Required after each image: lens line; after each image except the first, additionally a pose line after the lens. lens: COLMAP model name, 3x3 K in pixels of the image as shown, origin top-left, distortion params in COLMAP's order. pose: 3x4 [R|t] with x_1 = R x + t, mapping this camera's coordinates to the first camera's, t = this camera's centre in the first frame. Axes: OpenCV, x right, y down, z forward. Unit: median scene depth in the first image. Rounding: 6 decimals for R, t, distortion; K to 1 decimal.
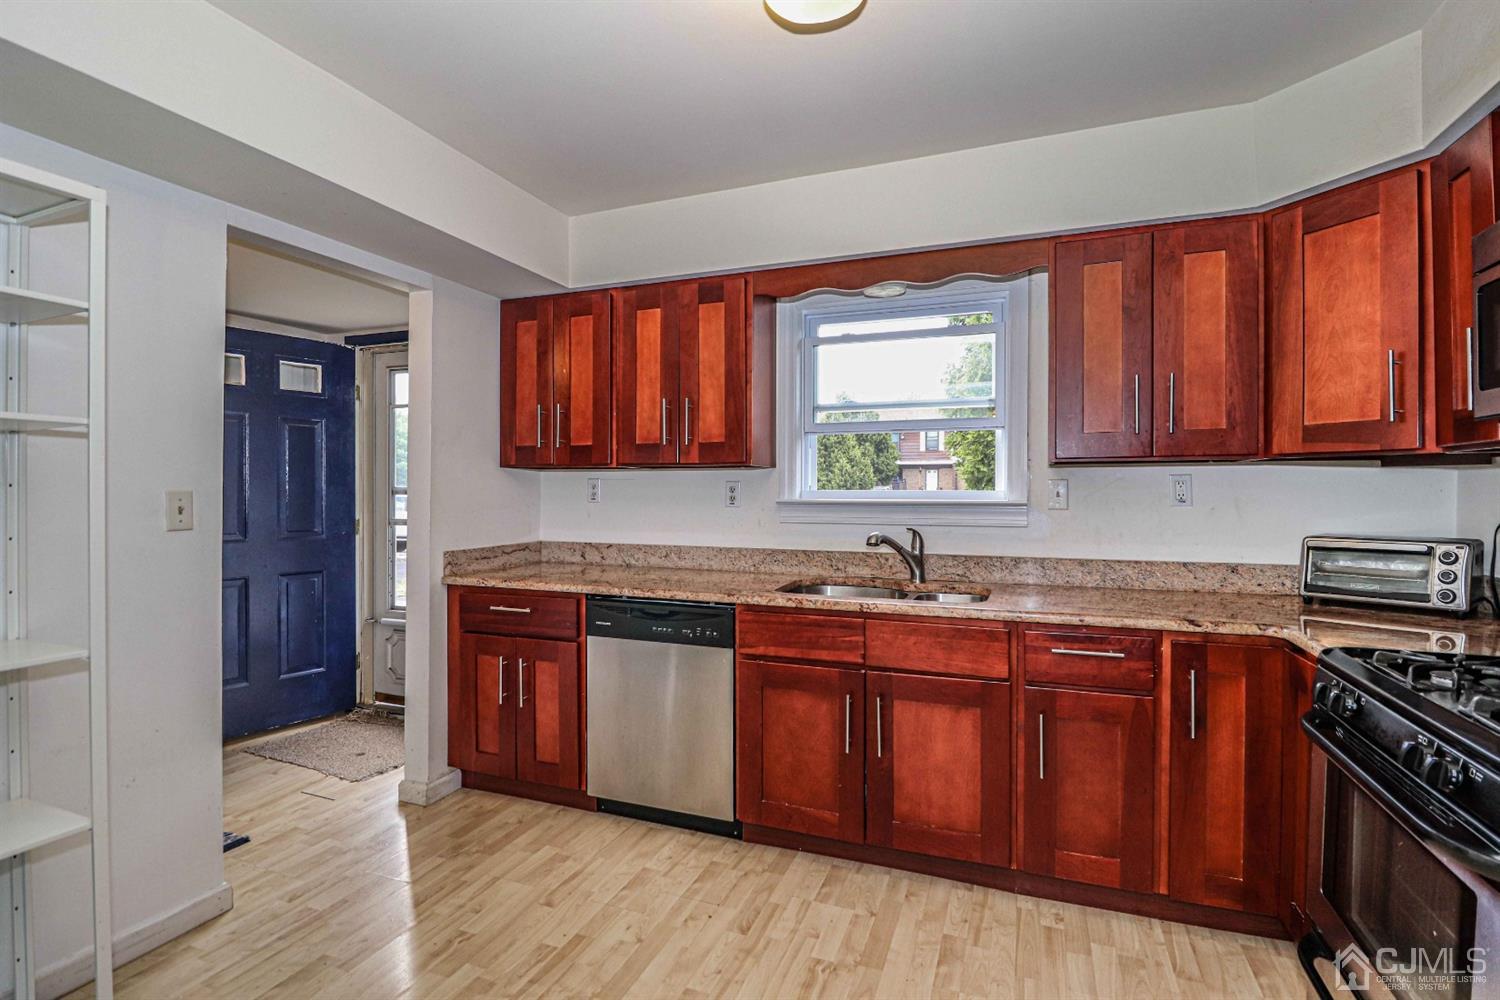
lens RADIAL K [[714.1, 0, 755.3], [0, 714.1, 496.4], [0, 0, 1]] dist [-0.004993, -0.009334]
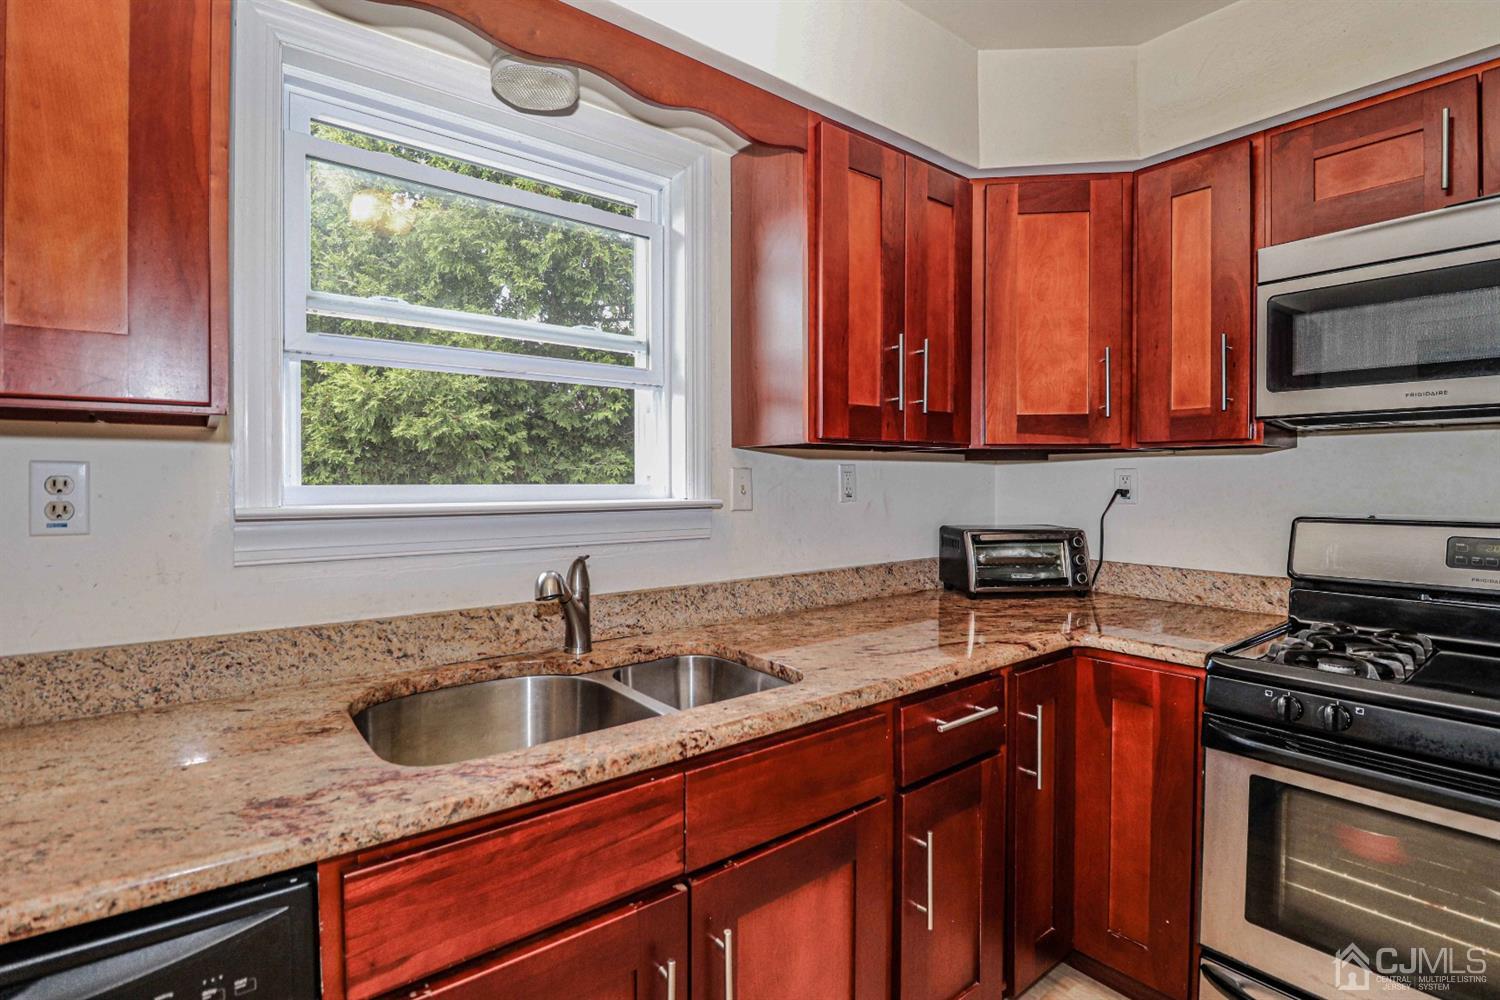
lens RADIAL K [[714.1, 0, 741.3], [0, 714.1, 486.7], [0, 0, 1]] dist [-0.004993, -0.009334]
pose [[0.512998, -0.010191, 0.858329, -0.220583], [0.007629, 0.999944, 0.007313, -0.012394], [-0.858356, 0.002796, 0.513047, 0.759083]]
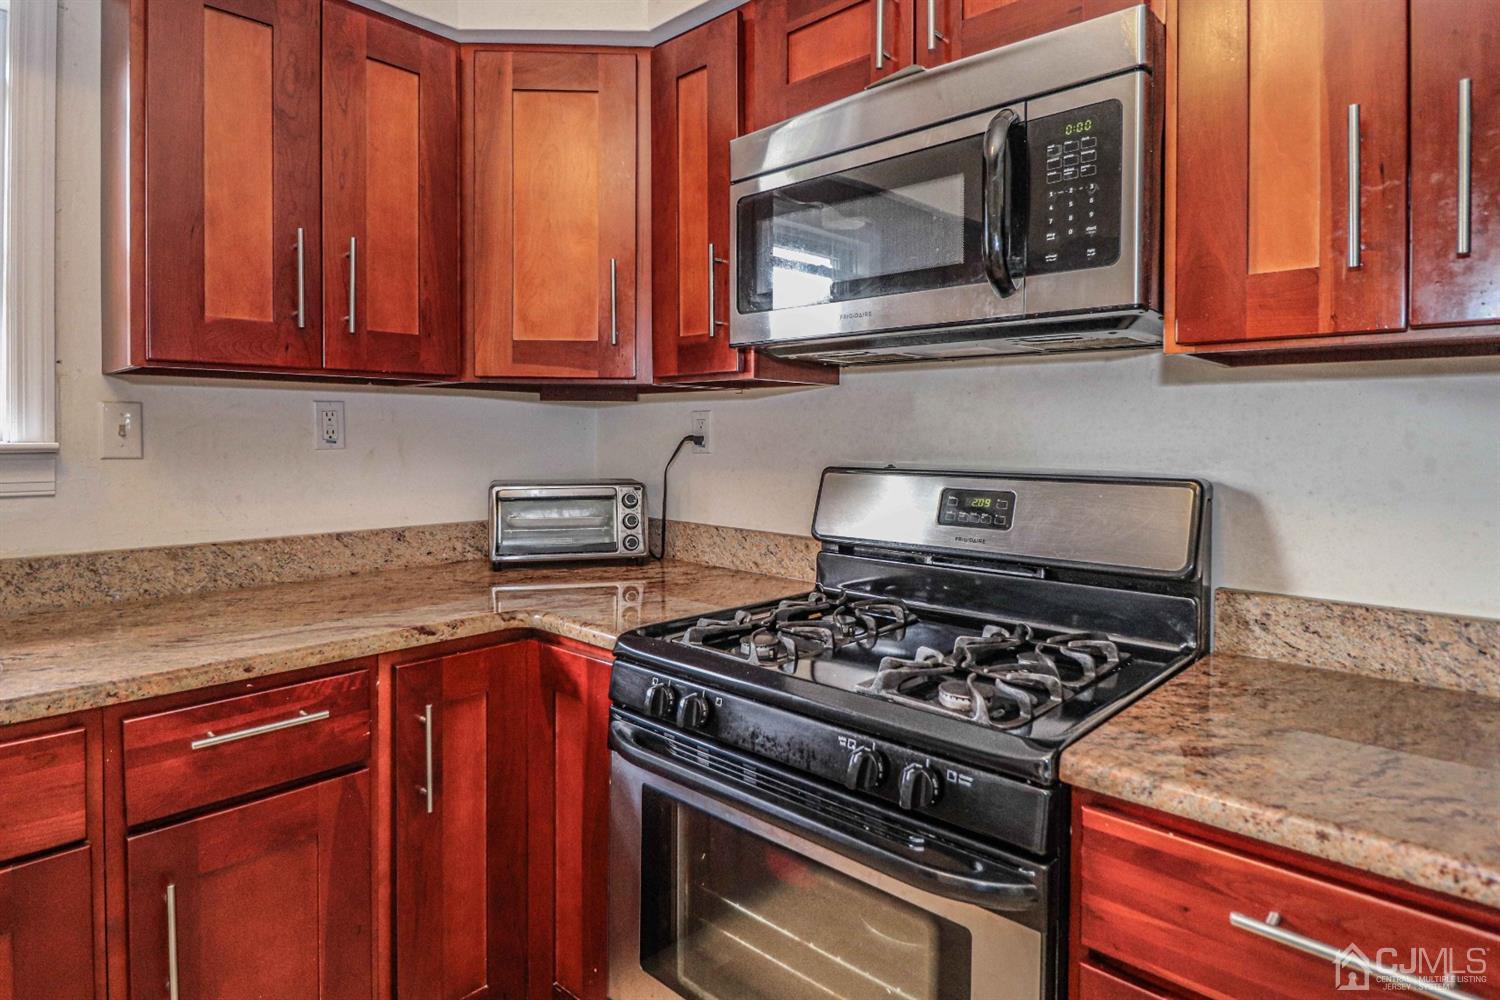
lens RADIAL K [[824.8, 0, 735.4], [0, 824.8, 451.1], [0, 0, 1]] dist [-0.015122, -0.002747]
pose [[0.375987, -0.017885, 0.926452, 0.034929], [0.003938, 0.999836, 0.017704, 0.003740], [-0.926617, -0.003008, 0.375995, 0.407855]]
